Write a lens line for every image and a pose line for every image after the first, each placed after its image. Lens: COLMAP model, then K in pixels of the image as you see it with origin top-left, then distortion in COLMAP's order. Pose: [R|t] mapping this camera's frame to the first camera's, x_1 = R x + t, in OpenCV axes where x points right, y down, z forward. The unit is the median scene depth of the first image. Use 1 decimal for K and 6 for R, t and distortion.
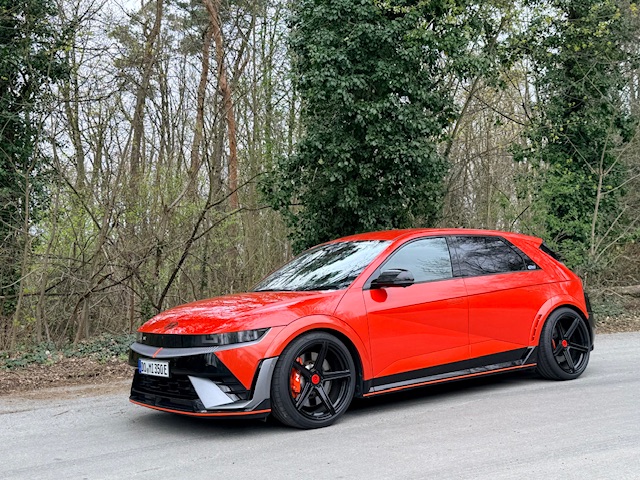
lens RADIAL K [[687.0, 0, 324.9], [0, 687.0, 239.0], [0, 0, 1]] dist [0.183513, 0.000000]
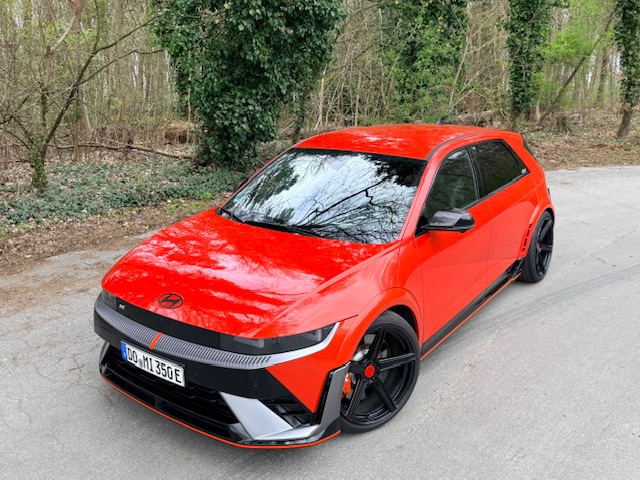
lens RADIAL K [[555.9, 0, 317.7], [0, 555.9, 240.7], [0, 0, 1]] dist [0.011784, -0.010215]
pose [[0.965395, -0.024383, 0.259650, -0.226800], [-0.056187, 0.952791, 0.298383, -0.107217], [-0.254668, -0.302647, 0.918449, 0.485141]]
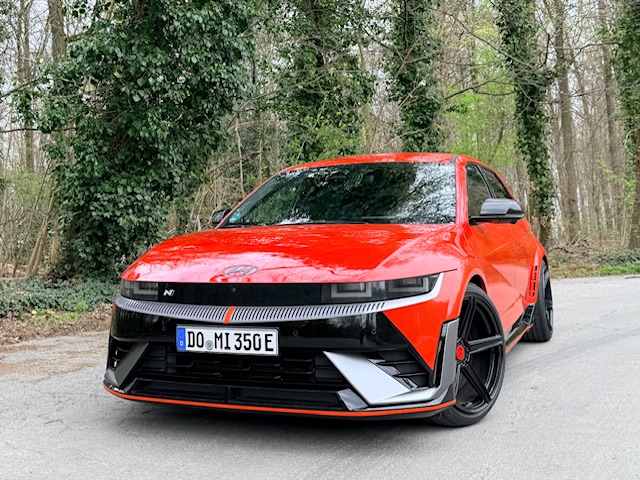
lens RADIAL K [[728.6, 0, 283.7], [0, 728.6, 227.2], [0, 0, 1]] dist [0.095910, 0.000000]
pose [[0.902983, 0.031365, 0.428529, -0.468223], [-0.046635, 0.998595, 0.025179, 0.071755], [-0.427137, -0.042721, 0.903177, 0.428645]]
